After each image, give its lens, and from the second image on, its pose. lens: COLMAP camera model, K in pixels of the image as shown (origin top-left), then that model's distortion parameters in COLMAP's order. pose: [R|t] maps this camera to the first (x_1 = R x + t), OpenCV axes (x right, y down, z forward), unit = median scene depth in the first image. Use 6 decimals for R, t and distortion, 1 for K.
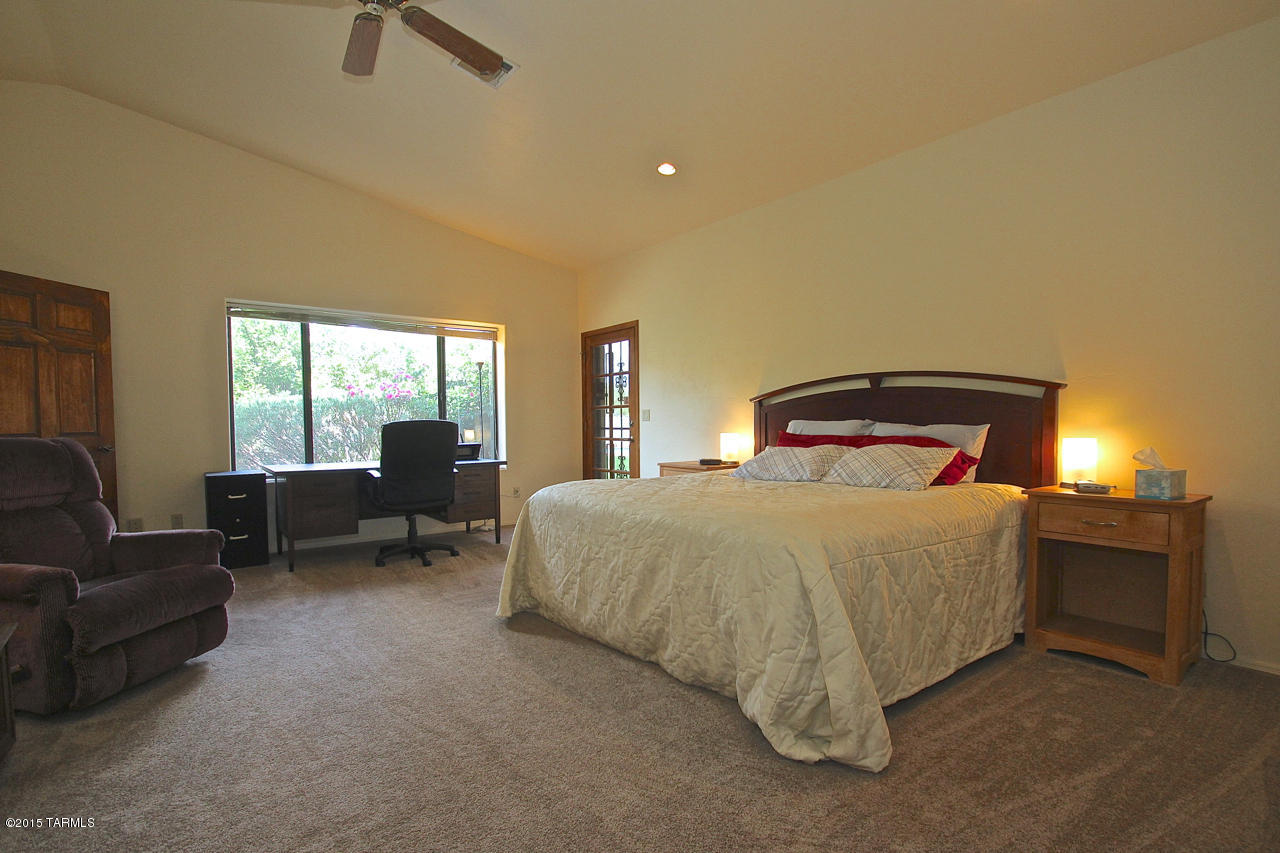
lens RADIAL K [[591.8, 0, 643.3], [0, 591.8, 445.3], [0, 0, 1]] dist [-0.000324, -0.000002]
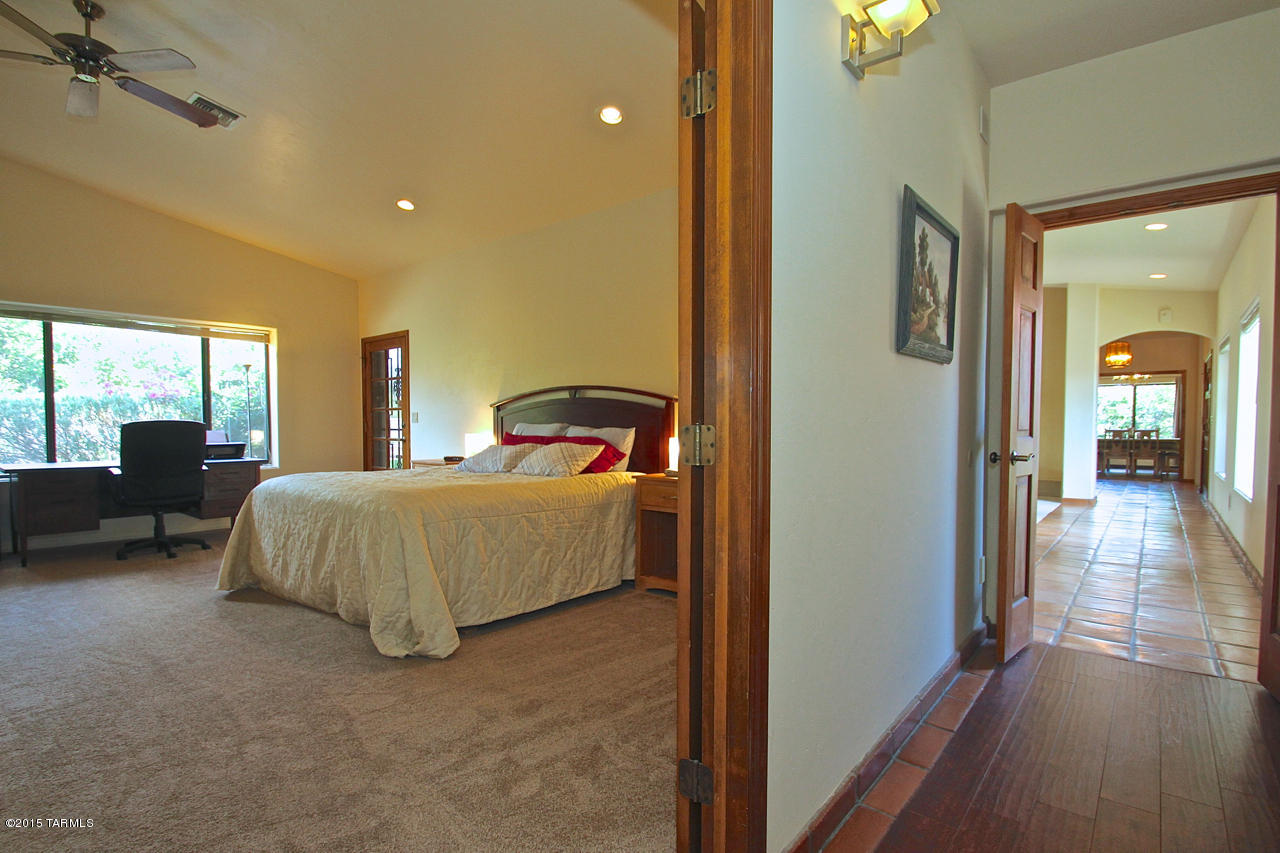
lens RADIAL K [[593.0, 0, 614.3], [0, 593.0, 445.5], [0, 0, 1]] dist [0.002653, -0.013341]
pose [[0.976491, 0.000948, 0.215556, 0.186849], [-0.000153, 0.999993, -0.003701, 0.006743], [-0.215558, 0.003581, 0.976484, -0.212984]]
